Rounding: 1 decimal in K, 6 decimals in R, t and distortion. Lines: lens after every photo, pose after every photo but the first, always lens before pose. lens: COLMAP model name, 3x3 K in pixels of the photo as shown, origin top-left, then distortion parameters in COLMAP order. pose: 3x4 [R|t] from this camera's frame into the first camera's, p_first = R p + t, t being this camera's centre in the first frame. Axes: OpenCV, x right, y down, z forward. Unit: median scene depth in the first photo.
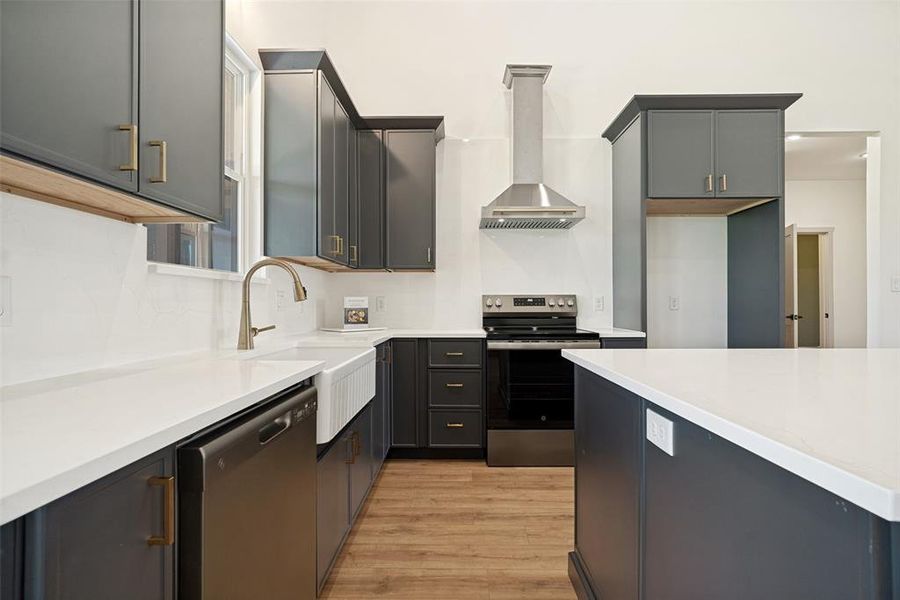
lens RADIAL K [[421.3, 0, 451.3], [0, 421.3, 304.1], [0, 0, 1]] dist [-0.011191, -0.000003]
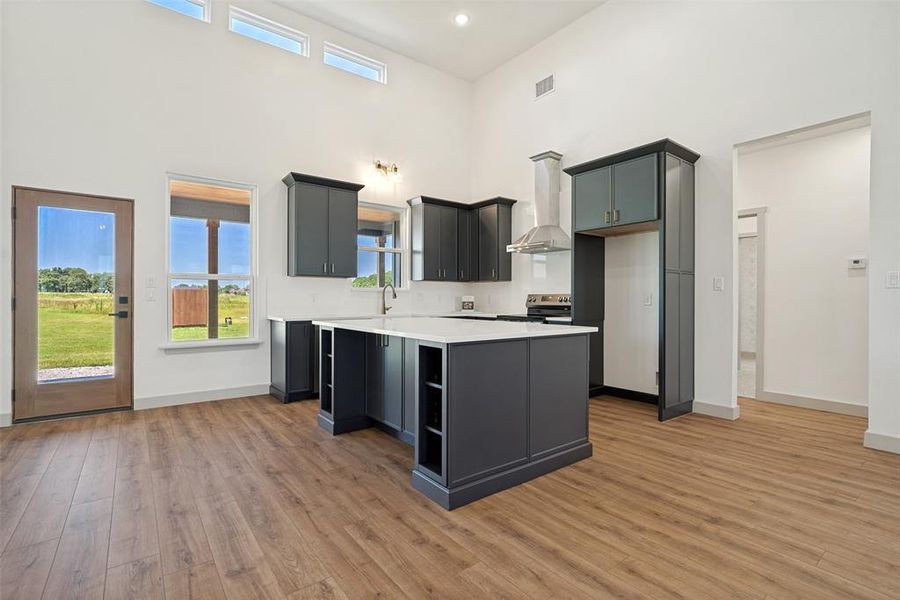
lens RADIAL K [[422.1, 0, 452.5], [0, 422.1, 300.0], [0, 0, 1]] dist [-0.016196, 0.008262]
pose [[0.631451, 0.005663, -0.775395, 1.292284], [-0.003052, 0.999984, 0.004817, -0.007296], [0.775410, -0.000675, 0.631458, -0.309613]]
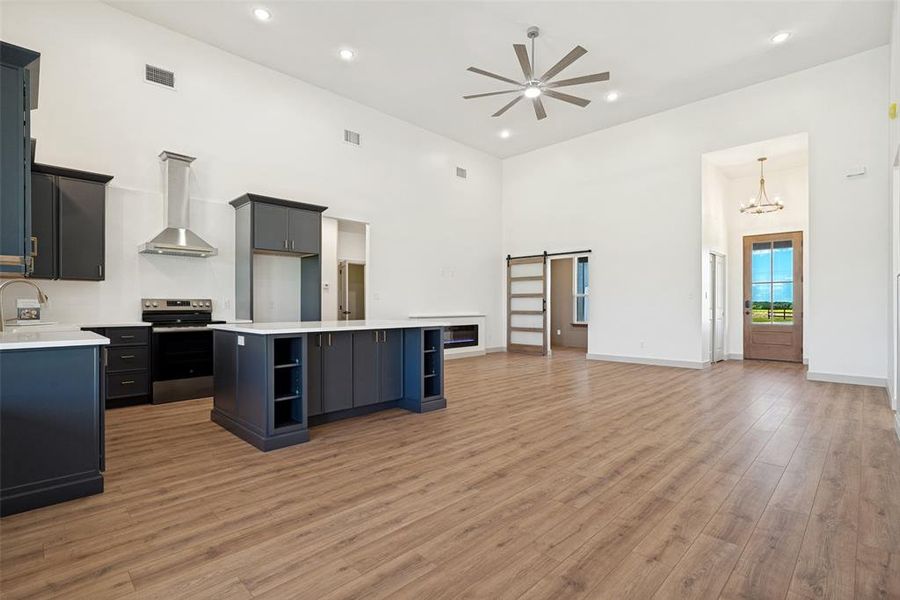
lens RADIAL K [[426.5, 0, 449.4], [0, 426.5, 306.6], [0, 0, 1]] dist [-0.018285, 0.007320]
pose [[0.687314, -0.000315, 0.726361, -0.286565], [-0.002920, 0.999991, 0.003198, -0.002426], [-0.726355, -0.004319, 0.687306, -0.871534]]
